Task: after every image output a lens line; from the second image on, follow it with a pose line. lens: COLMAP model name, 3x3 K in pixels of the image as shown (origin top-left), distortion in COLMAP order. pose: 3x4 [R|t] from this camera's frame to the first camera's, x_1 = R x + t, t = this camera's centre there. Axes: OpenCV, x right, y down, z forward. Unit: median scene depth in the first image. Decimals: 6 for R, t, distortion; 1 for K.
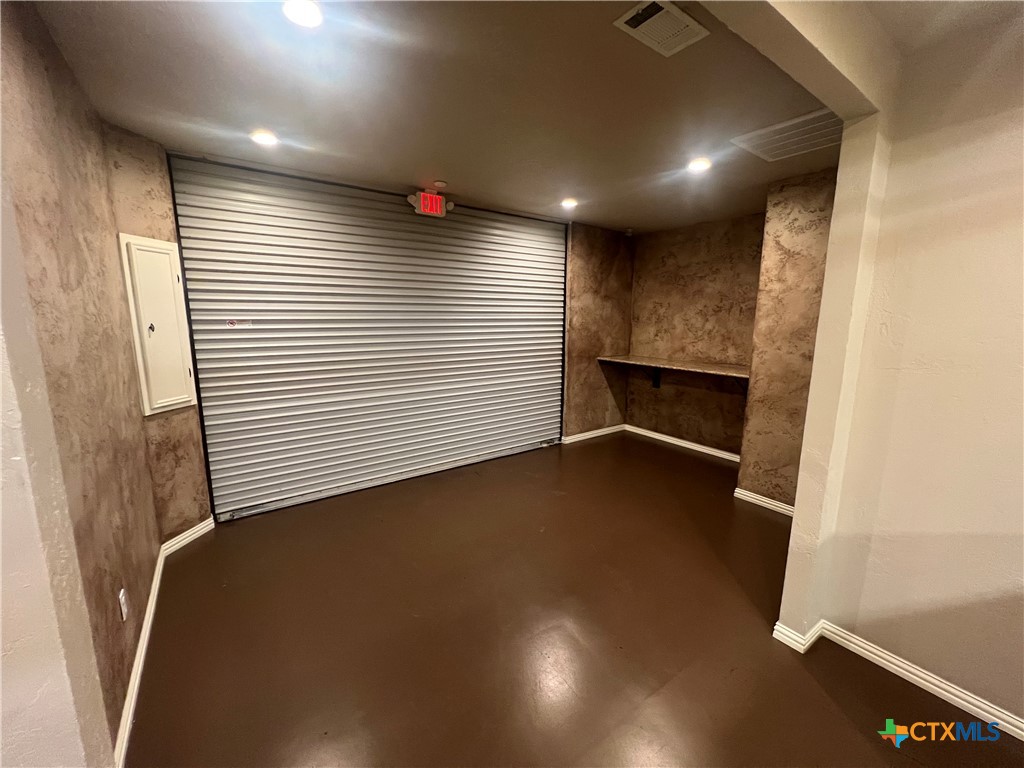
lens RADIAL K [[413.0, 0, 510.0], [0, 413.0, 385.2], [0, 0, 1]] dist [-0.000956, 0.000484]
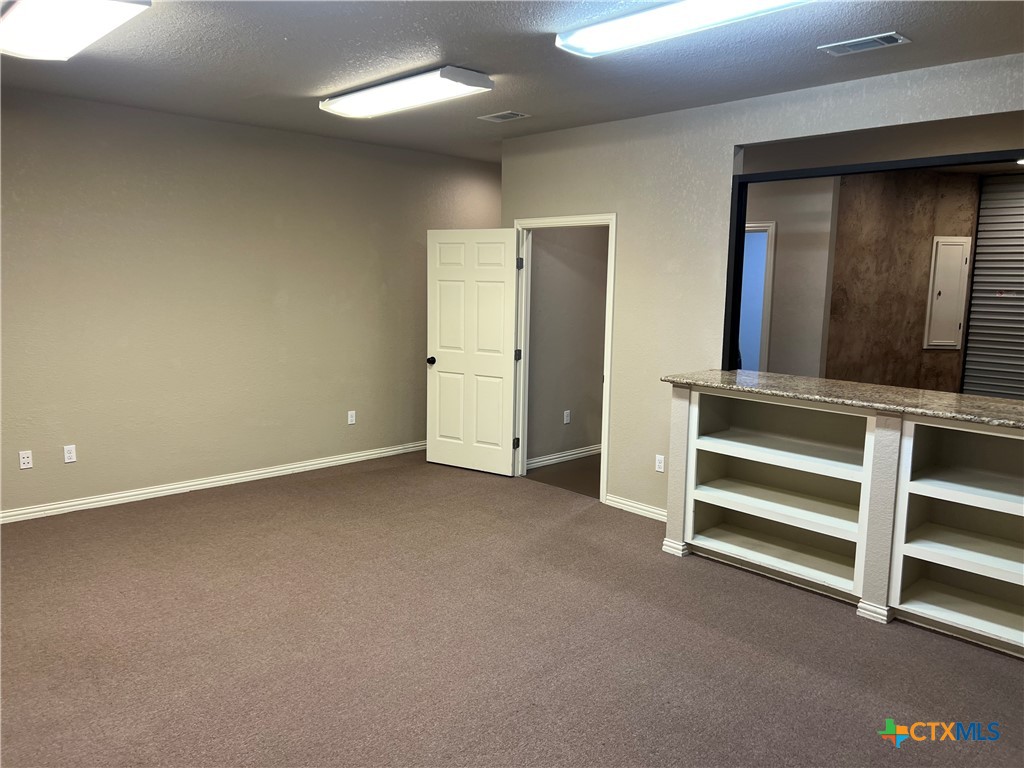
lens RADIAL K [[774.5, 0, 510.9], [0, 774.5, 381.8], [0, 0, 1]] dist [0.006138, 0.000848]
pose [[0.139808, 0.129271, -0.981704, 1.827315], [-0.181390, 0.978007, 0.102952, 0.179063], [0.973422, 0.163678, 0.160182, -0.992570]]
